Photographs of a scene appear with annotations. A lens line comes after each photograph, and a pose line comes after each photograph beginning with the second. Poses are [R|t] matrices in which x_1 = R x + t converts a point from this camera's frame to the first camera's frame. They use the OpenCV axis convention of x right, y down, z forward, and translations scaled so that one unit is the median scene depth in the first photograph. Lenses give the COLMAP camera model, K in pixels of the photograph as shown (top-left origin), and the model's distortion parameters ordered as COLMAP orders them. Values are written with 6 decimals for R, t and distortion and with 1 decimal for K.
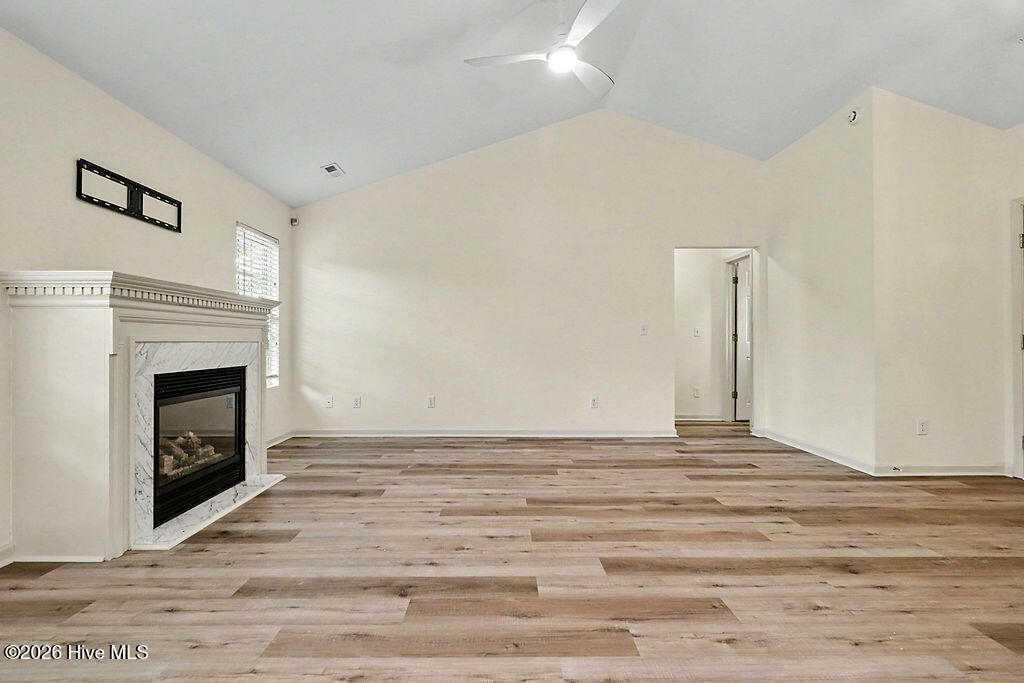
lens RADIAL K [[475.9, 0, 505.0], [0, 475.9, 341.1], [0, 0, 1]] dist [0.000235, -0.000116]
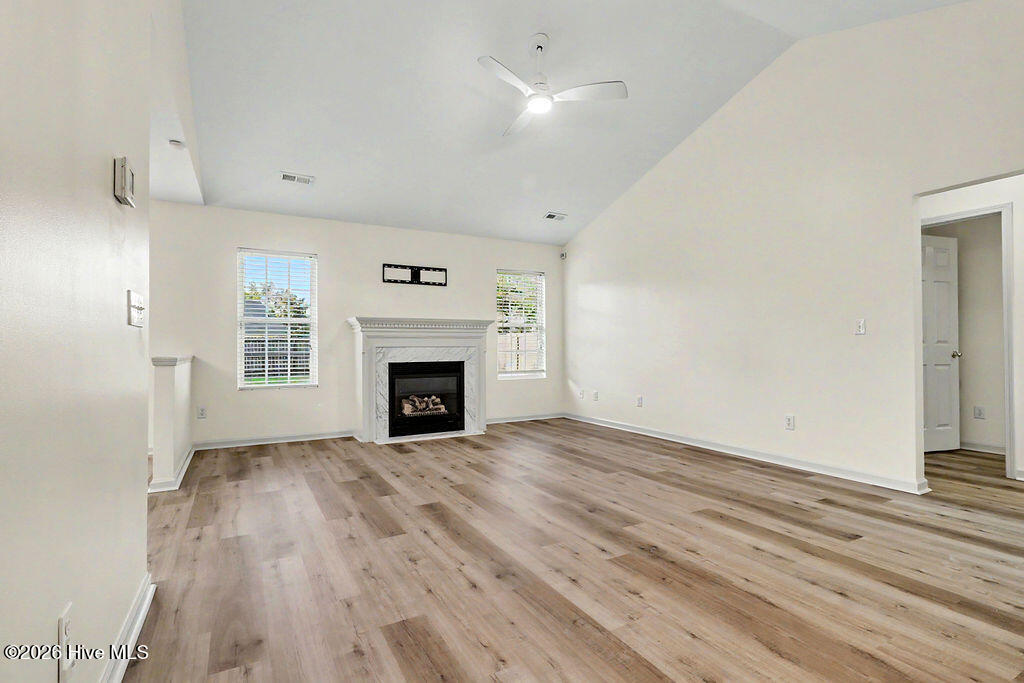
lens RADIAL K [[482.2, 0, 509.9], [0, 482.2, 342.6], [0, 0, 1]] dist [-0.001836, 0.000155]
pose [[0.482082, -0.010283, -0.876066, 1.230712], [0.006869, 0.999945, -0.007957, 0.002363], [0.876099, -0.002182, 0.482126, 0.402308]]
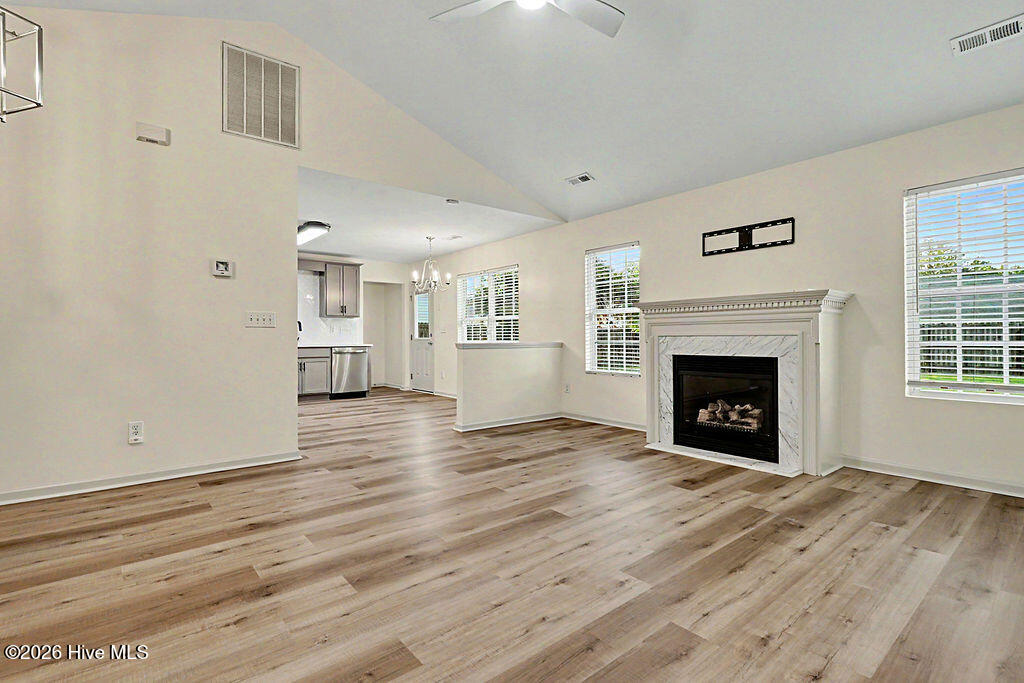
lens RADIAL K [[482.2, 0, 509.9], [0, 482.2, 342.6], [0, 0, 1]] dist [-0.001836, 0.000155]
pose [[-0.774480, 0.007895, -0.632549, 0.752358], [0.003858, 0.999962, 0.007756, 0.008755], [0.632587, 0.003566, -0.774481, 1.788443]]
